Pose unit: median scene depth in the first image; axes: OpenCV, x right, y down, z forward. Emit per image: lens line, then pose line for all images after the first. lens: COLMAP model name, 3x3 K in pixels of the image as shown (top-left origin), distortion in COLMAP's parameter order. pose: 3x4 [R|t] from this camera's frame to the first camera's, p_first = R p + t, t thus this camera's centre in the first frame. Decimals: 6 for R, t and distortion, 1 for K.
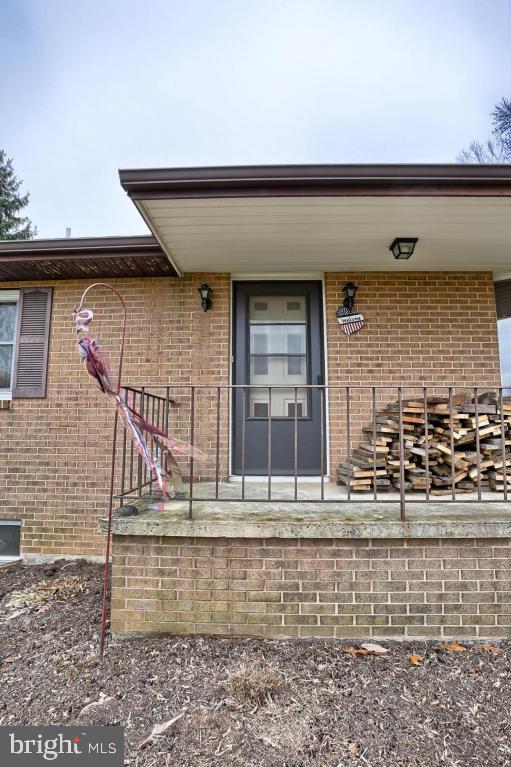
lens RADIAL K [[374.6, 0, 256.9], [0, 374.6, 383.0], [0, 0, 1]] dist [-0.067645, 0.022025]
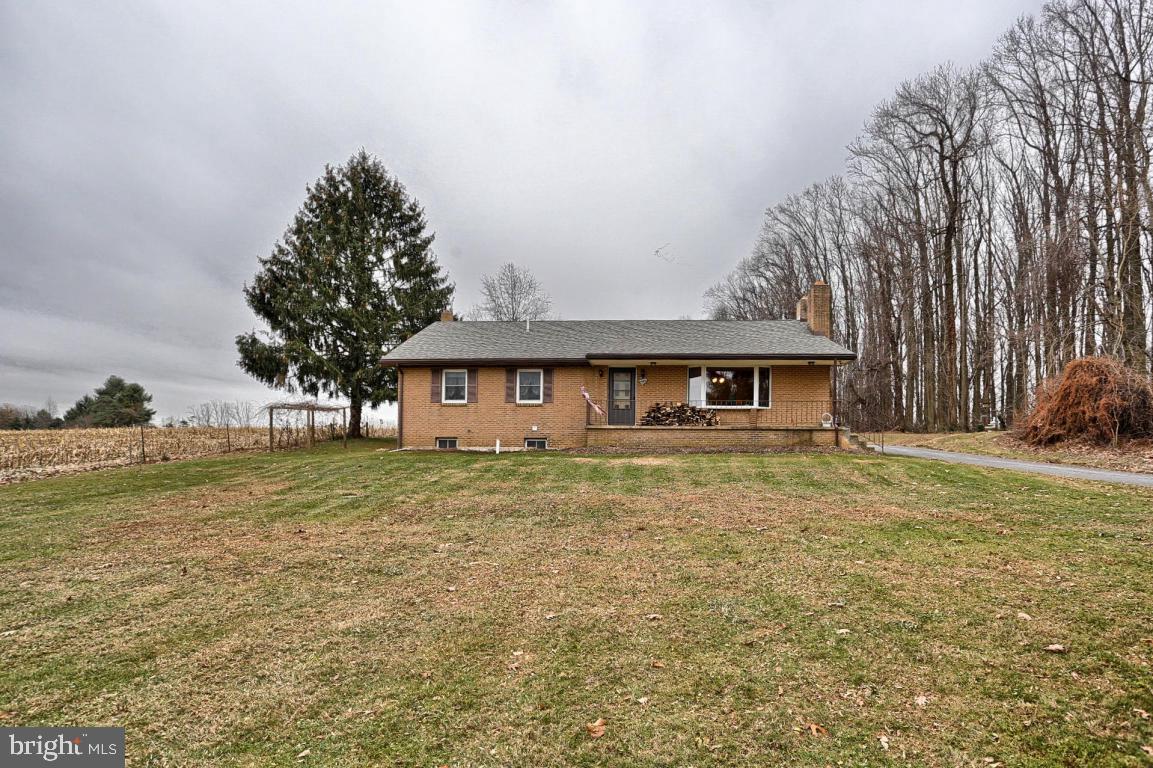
lens RADIAL K [[563.2, 0, 611.2], [0, 563.2, 423.3], [0, 0, 1]] dist [-0.067645, 0.022025]
pose [[0.998537, 0.007556, -0.053545, 0.237077], [-0.003957, 0.997745, 0.067007, -0.119320], [0.053930, -0.066697, 0.996315, -4.147164]]
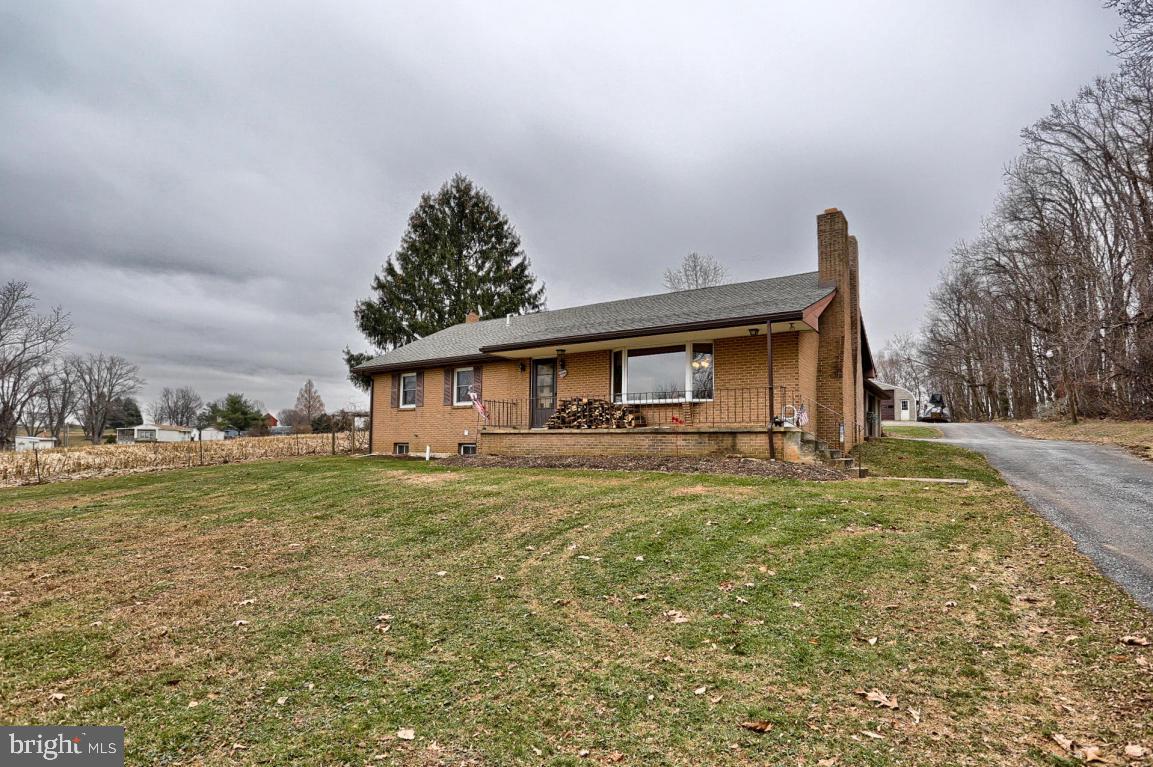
lens RADIAL K [[563.2, 0, 581.6], [0, 563.2, 385.6], [0, 0, 1]] dist [-0.067645, 0.022025]
pose [[0.845514, -0.047622, -0.531825, 2.575951], [0.056225, 0.998418, -0.000014, -0.062624], [0.530984, -0.029890, 0.846854, -2.463827]]
